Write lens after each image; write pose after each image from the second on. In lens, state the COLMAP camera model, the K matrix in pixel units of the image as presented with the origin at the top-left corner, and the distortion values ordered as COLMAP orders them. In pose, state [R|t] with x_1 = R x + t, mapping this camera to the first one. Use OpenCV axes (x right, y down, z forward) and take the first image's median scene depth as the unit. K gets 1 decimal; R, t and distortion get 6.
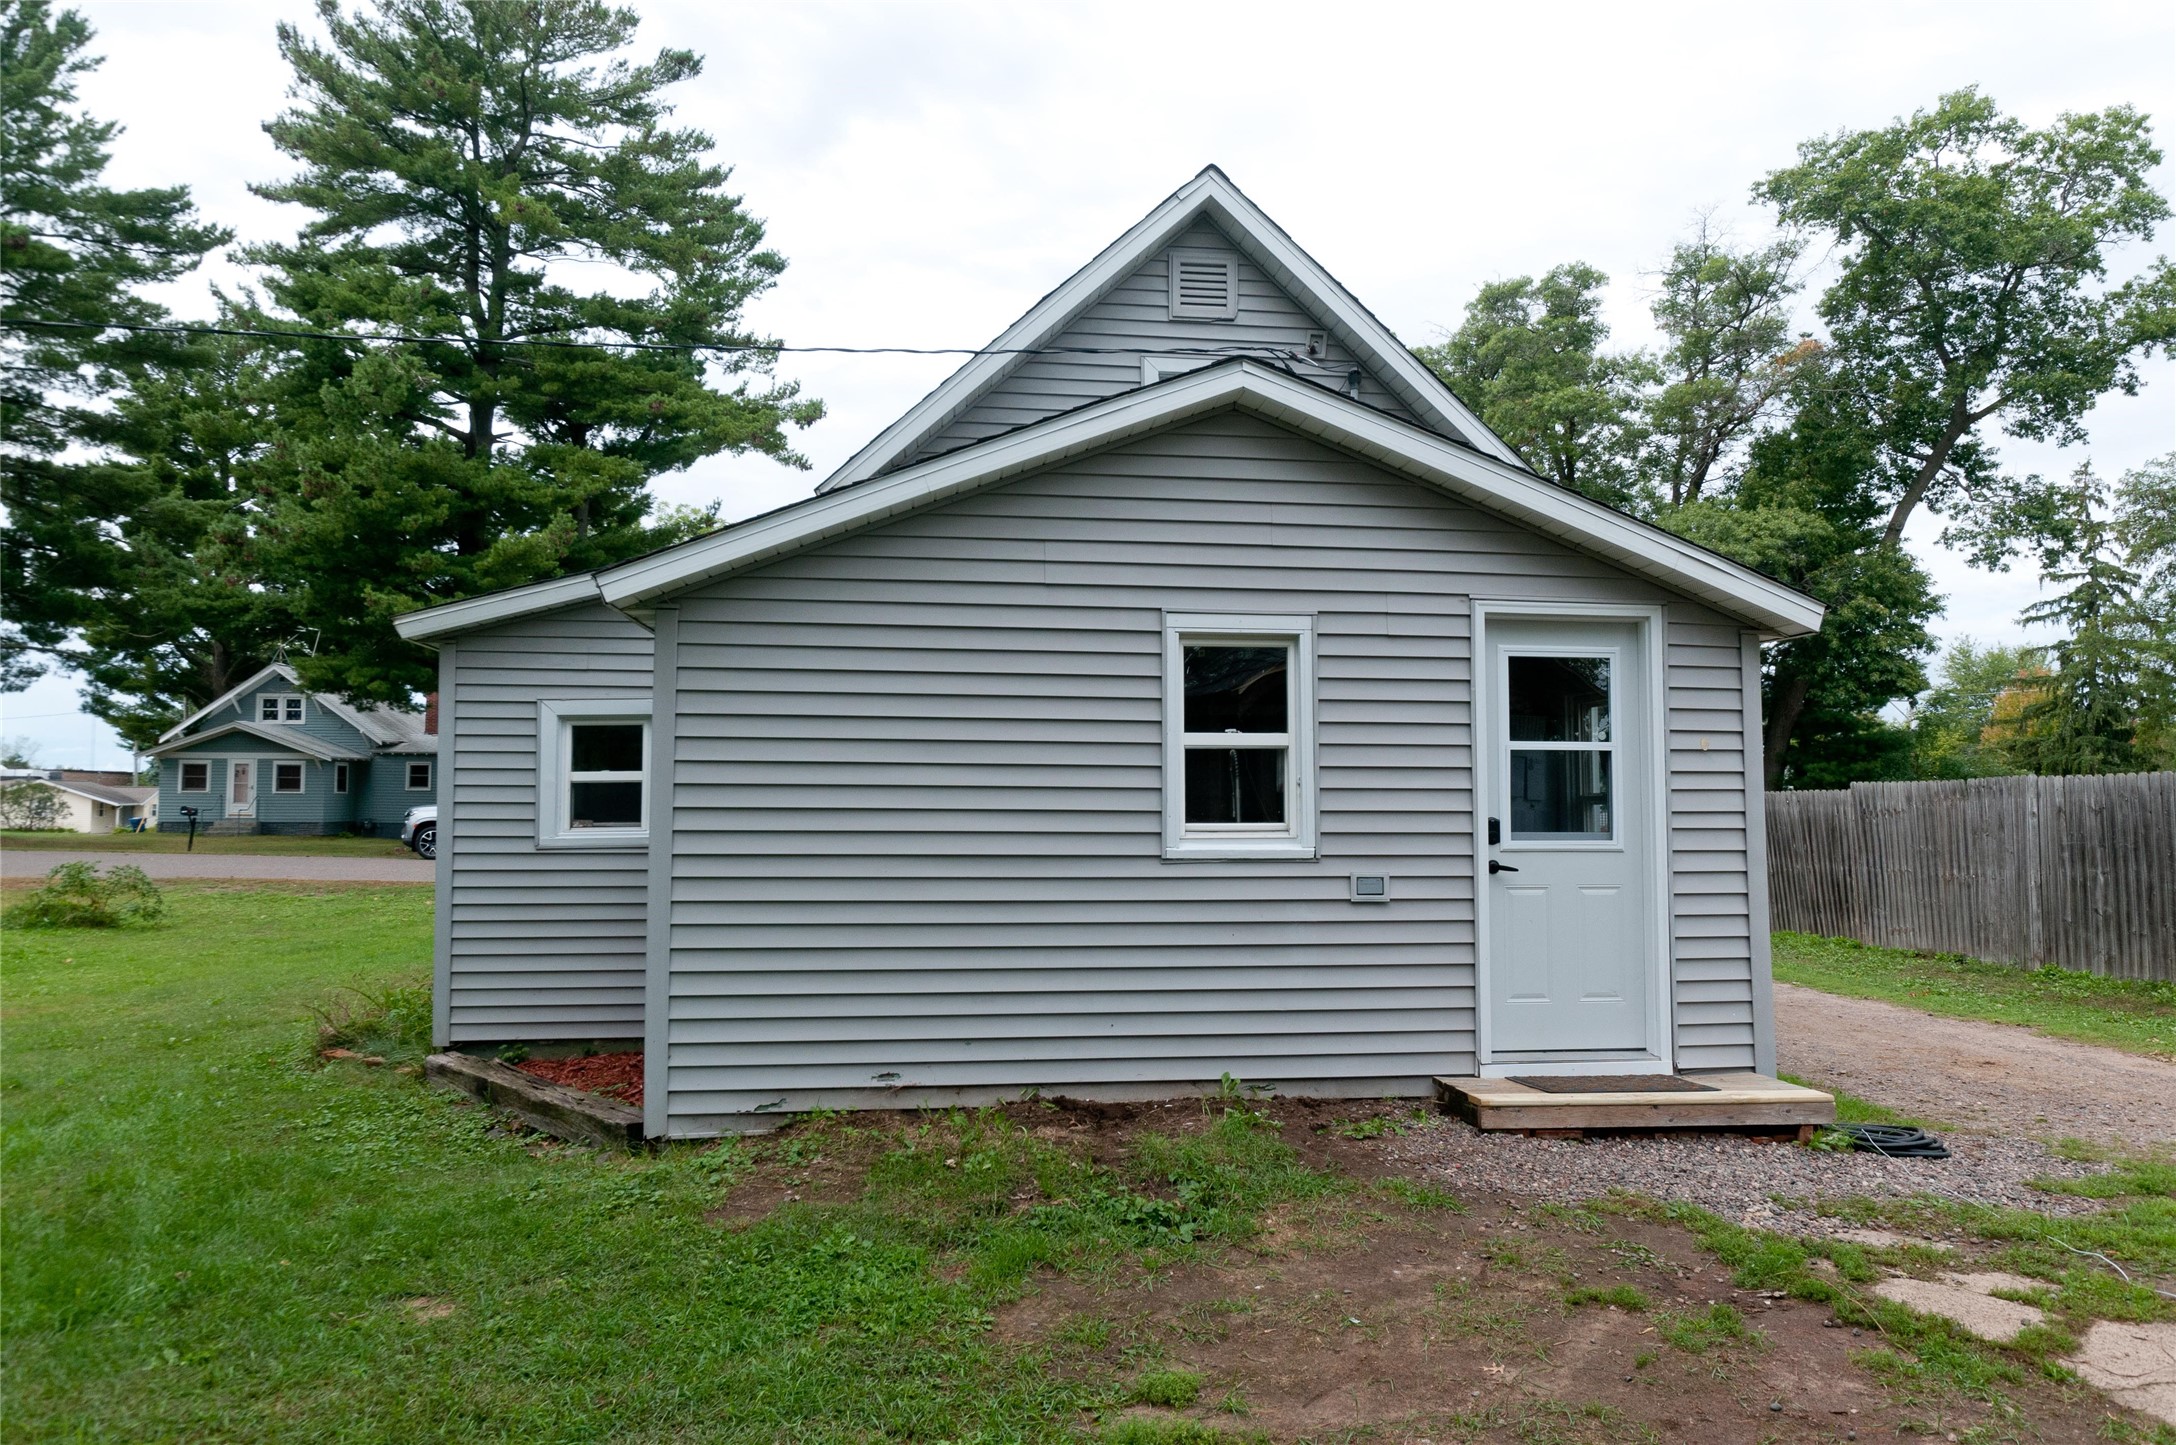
lens RADIAL K [[1304.0, 0, 1087.0], [0, 1304.0, 735.4], [0, 0, 1]] dist [0.006422, -0.005434]
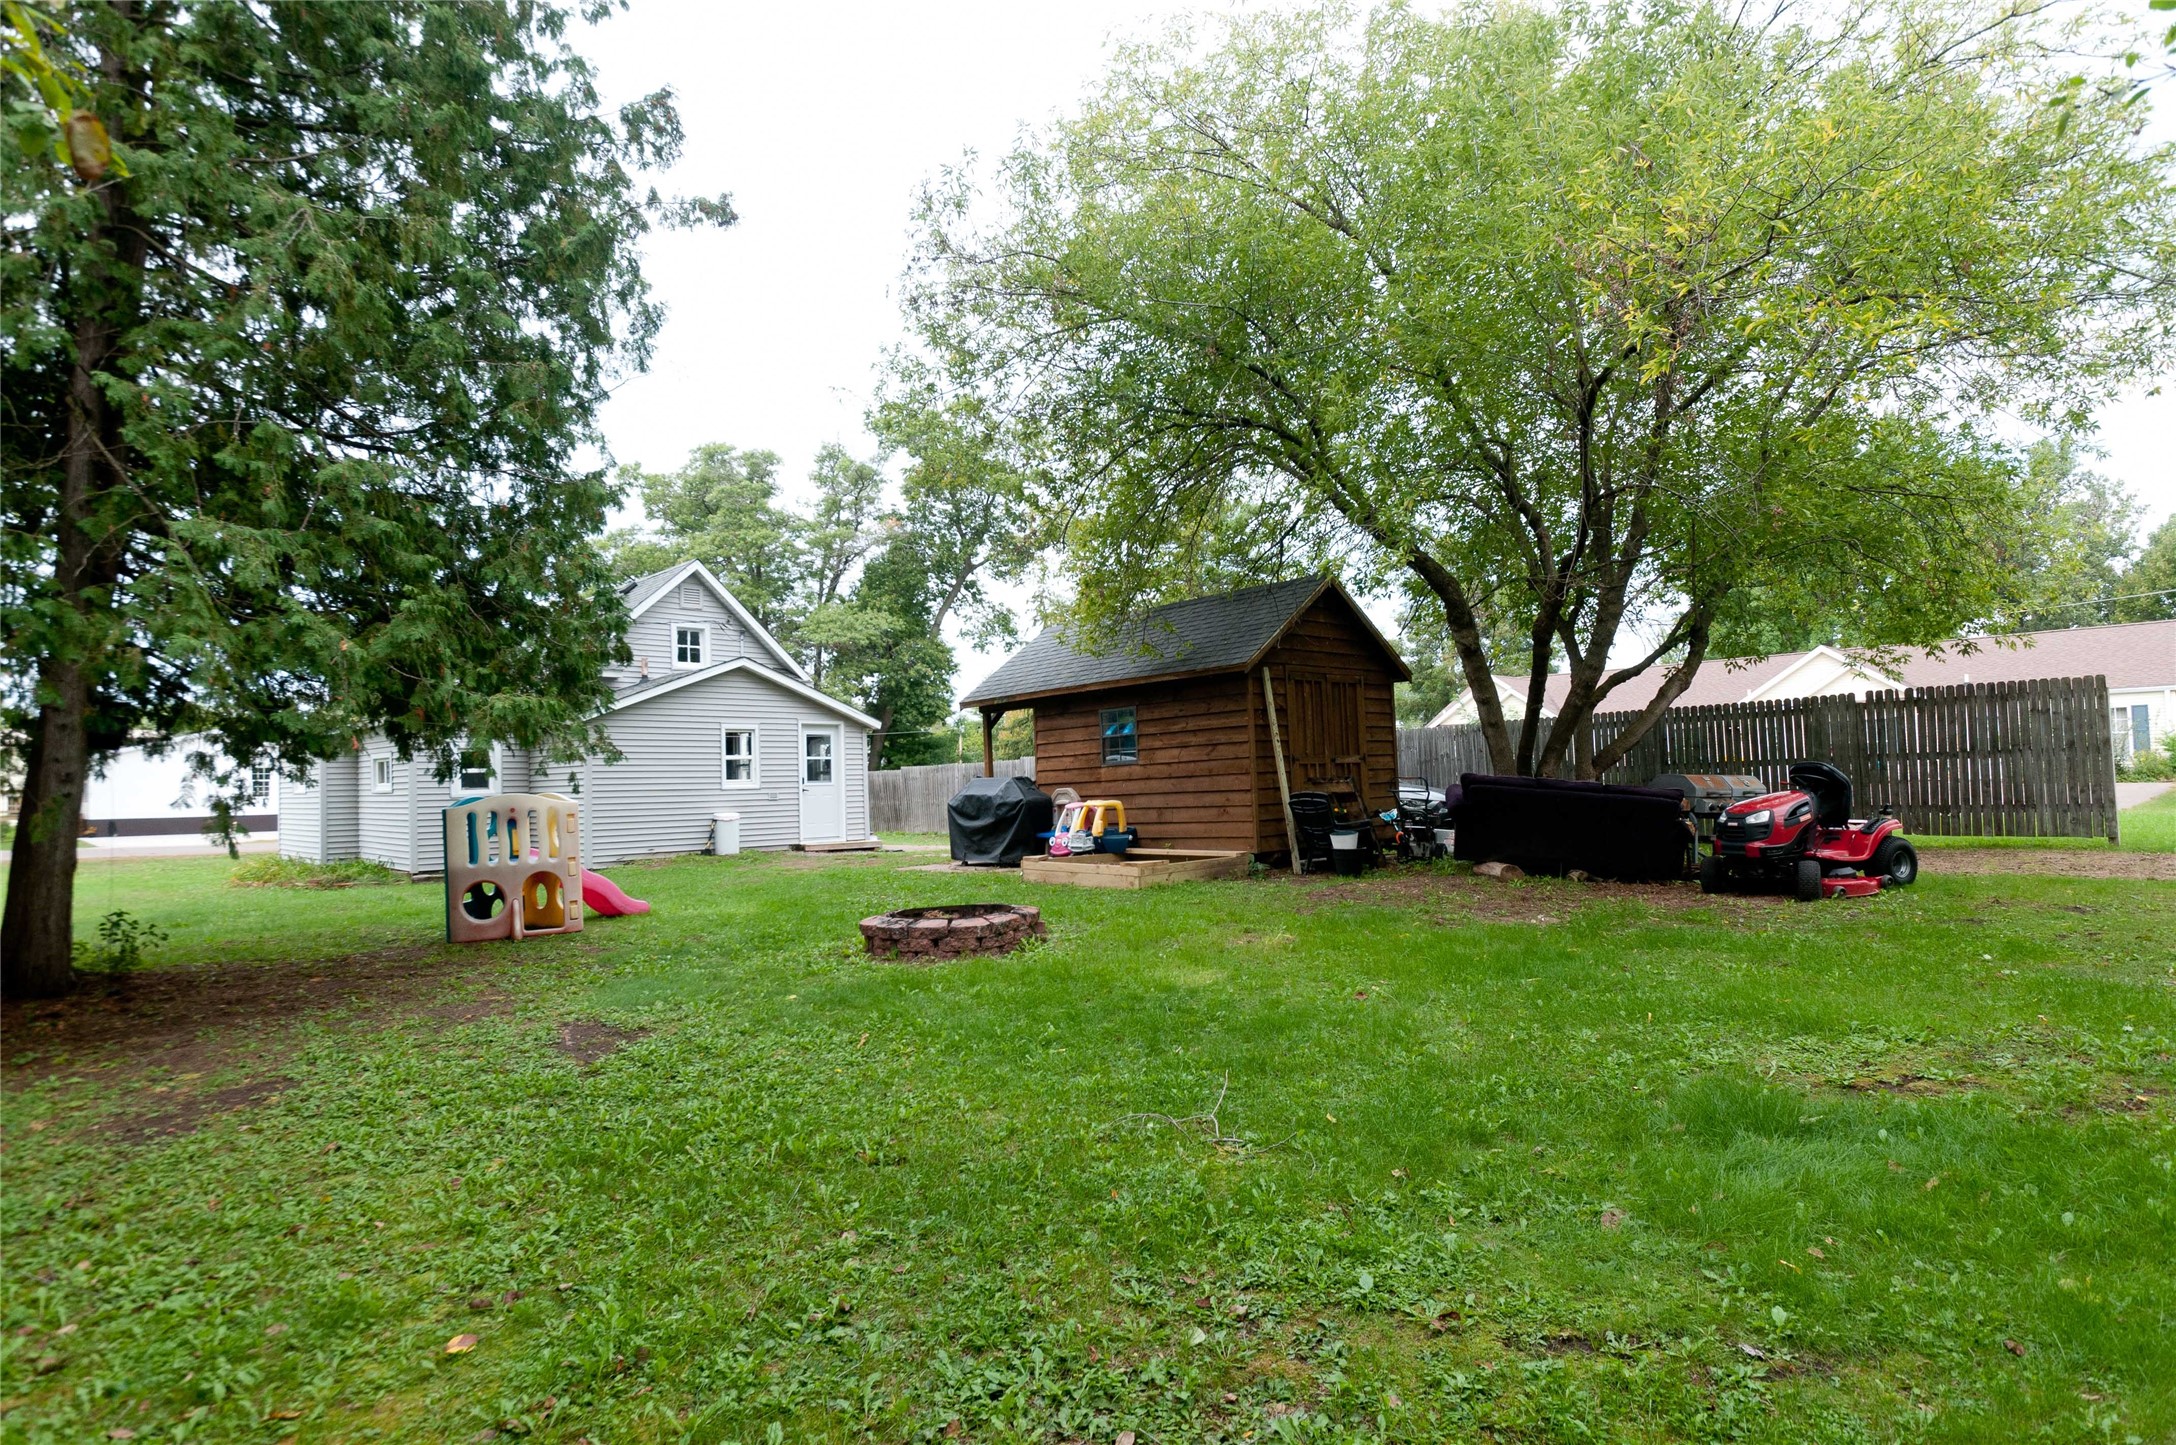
lens RADIAL K [[1205.6, 0, 1085.1], [0, 1205.6, 741.8], [0, 0, 1]] dist [0.006811, 0.000220]
pose [[0.793840, 0.000097, 0.608127, -0.220073], [-0.005946, 0.999953, 0.007603, -0.013544], [-0.608098, -0.009651, 0.793803, -0.428882]]
